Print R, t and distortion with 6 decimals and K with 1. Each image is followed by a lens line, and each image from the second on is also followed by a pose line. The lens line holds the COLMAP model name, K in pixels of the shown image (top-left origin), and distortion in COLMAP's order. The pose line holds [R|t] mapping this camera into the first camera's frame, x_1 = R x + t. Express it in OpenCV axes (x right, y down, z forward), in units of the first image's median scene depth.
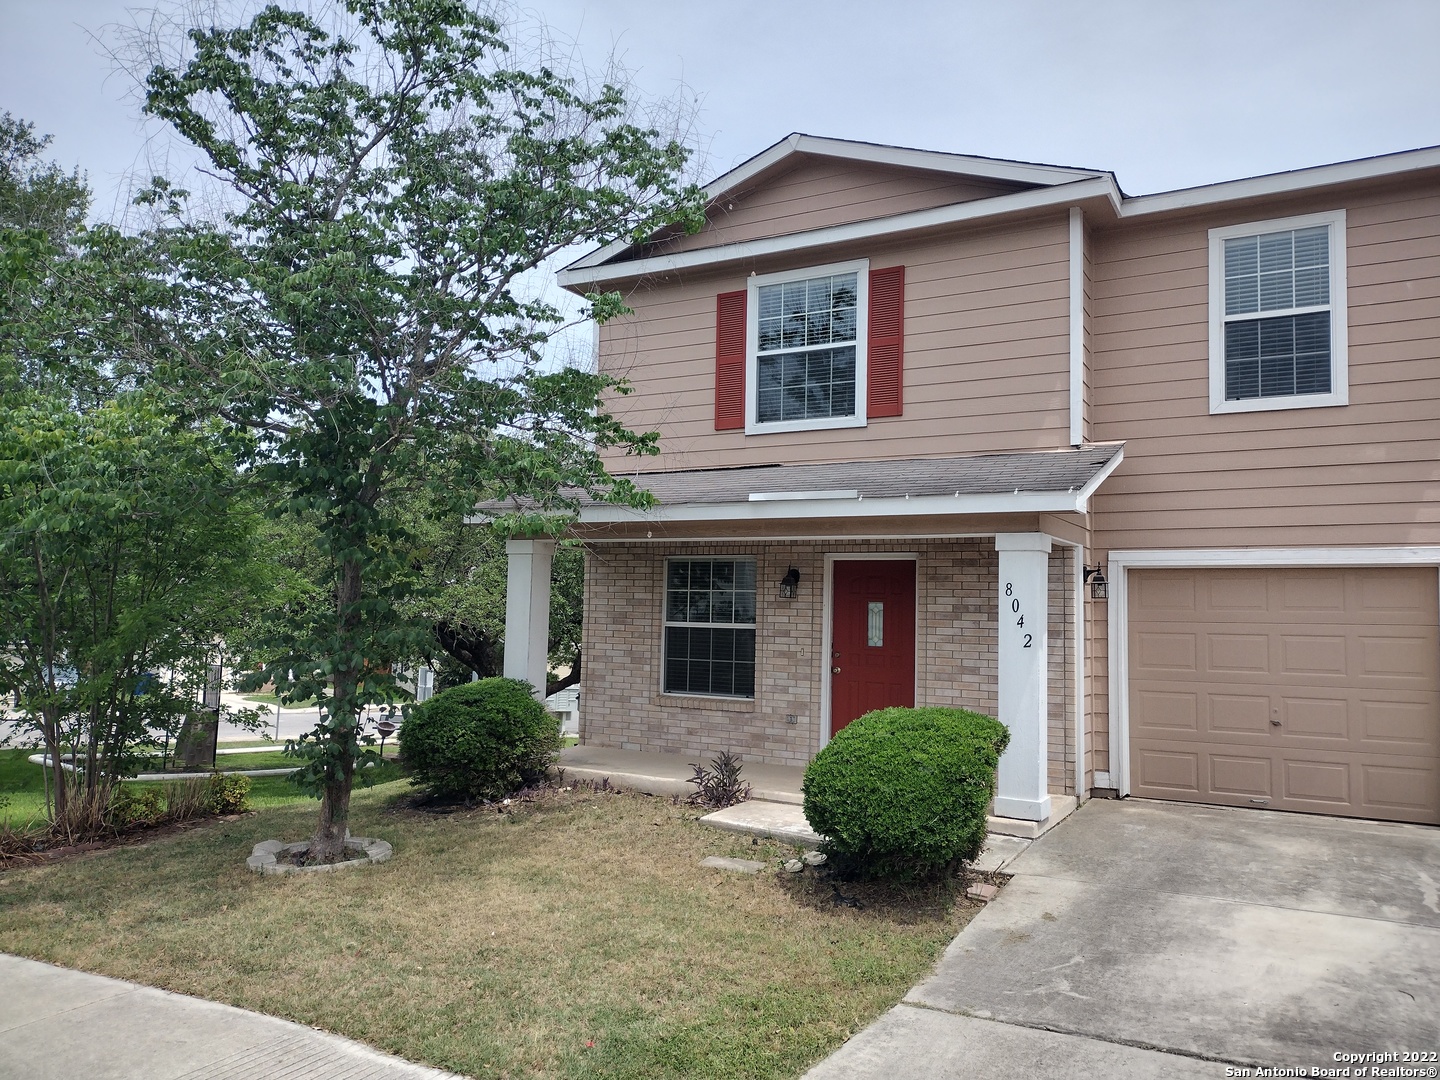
lens RADIAL K [[1078.3, 0, 702.9], [0, 1078.3, 543.5], [0, 0, 1]] dist [0.040172, -0.050485]
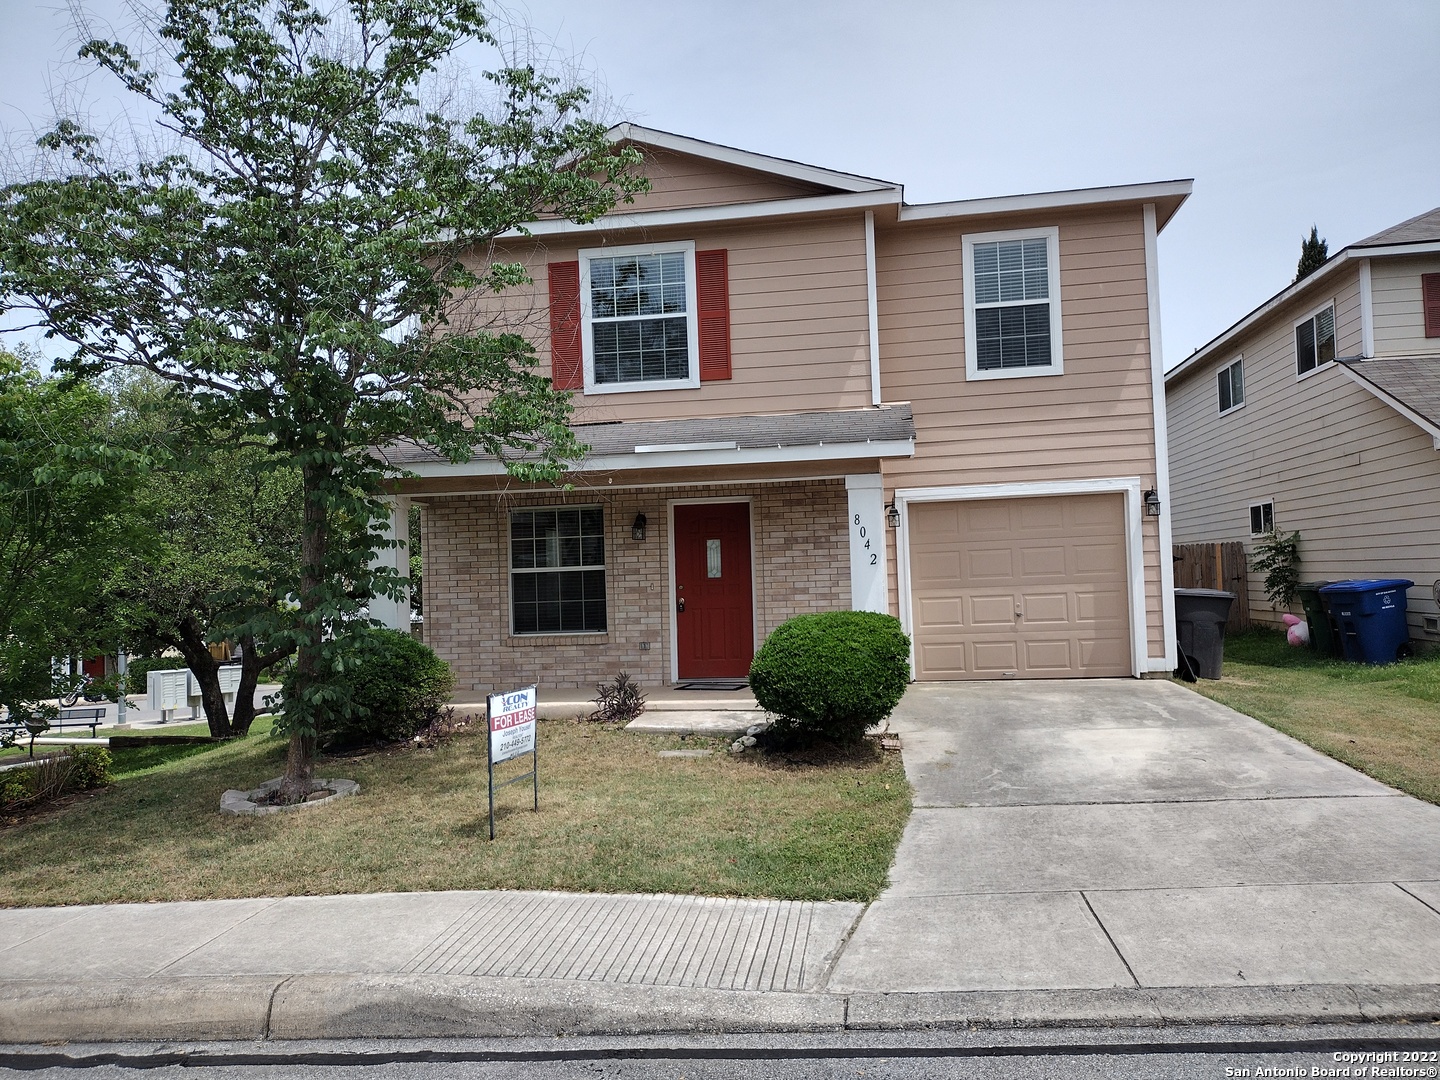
lens RADIAL K [[1078.3, 0, 720.4], [0, 1078.3, 545.8], [0, 0, 1]] dist [0.040172, -0.050485]
pose [[0.931022, -0.045103, 0.362165, -0.282703], [0.031998, 0.998601, 0.042105, 0.013435], [-0.363557, -0.027612, 0.931163, -0.096114]]
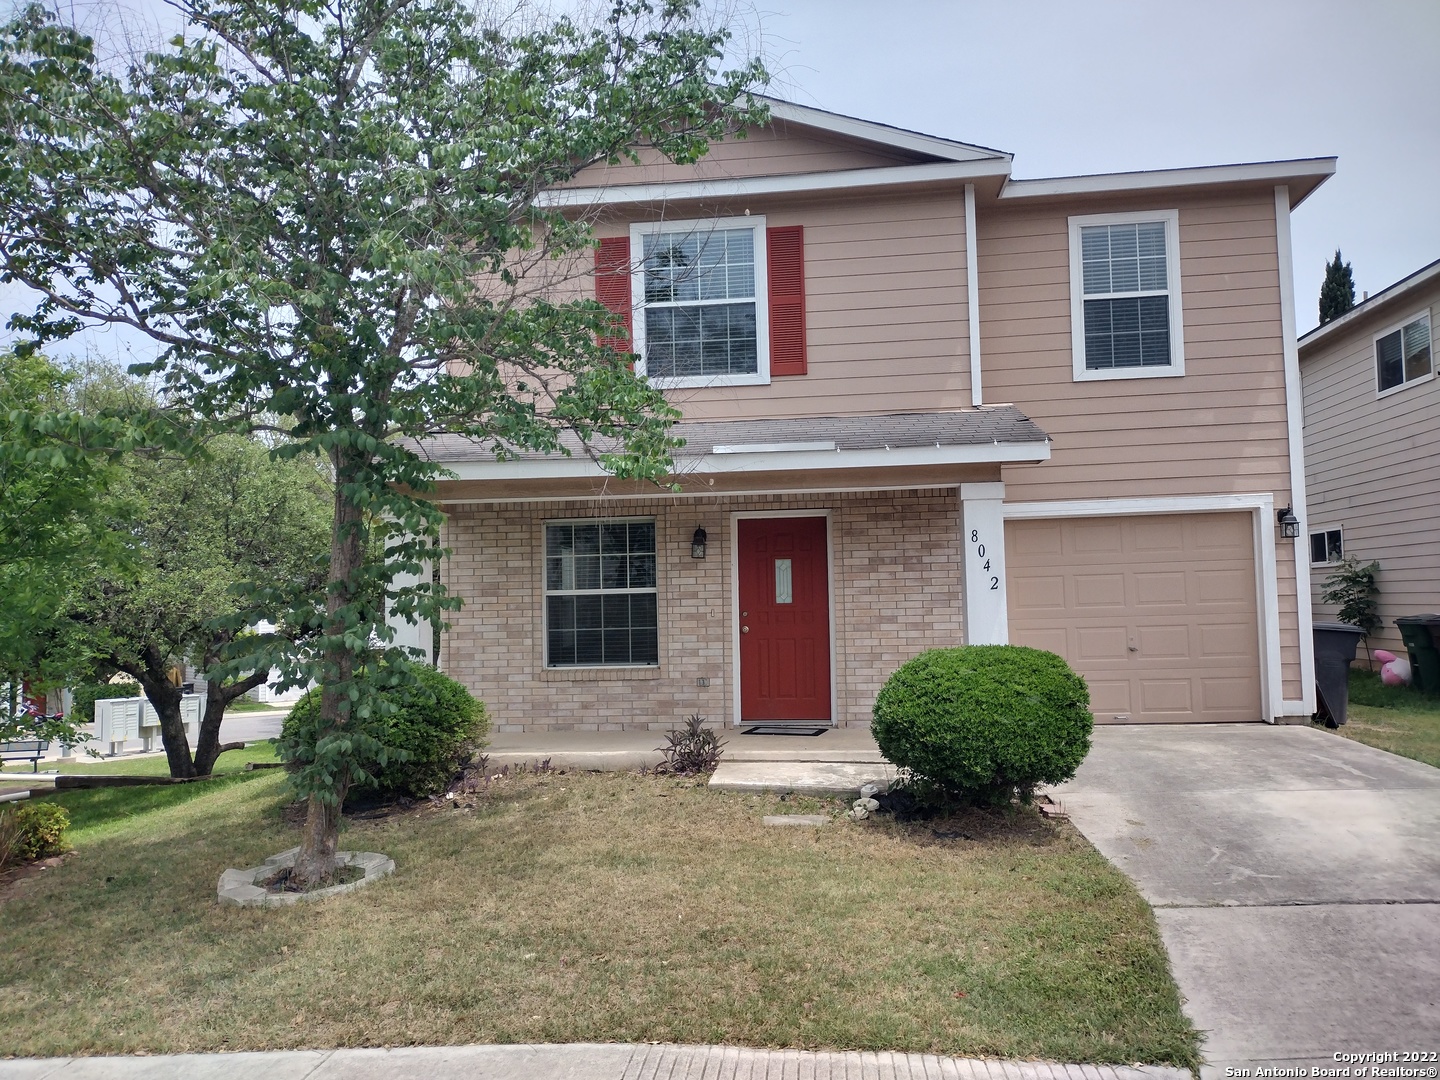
lens RADIAL K [[1078.3, 0, 723.9], [0, 1078.3, 549.1], [0, 0, 1]] dist [0.040172, -0.050485]
pose [[0.916061, -0.025797, 0.400210, -0.325696], [0.019254, 0.999607, 0.020362, 0.025640], [-0.400578, -0.010947, 0.916197, 0.111471]]
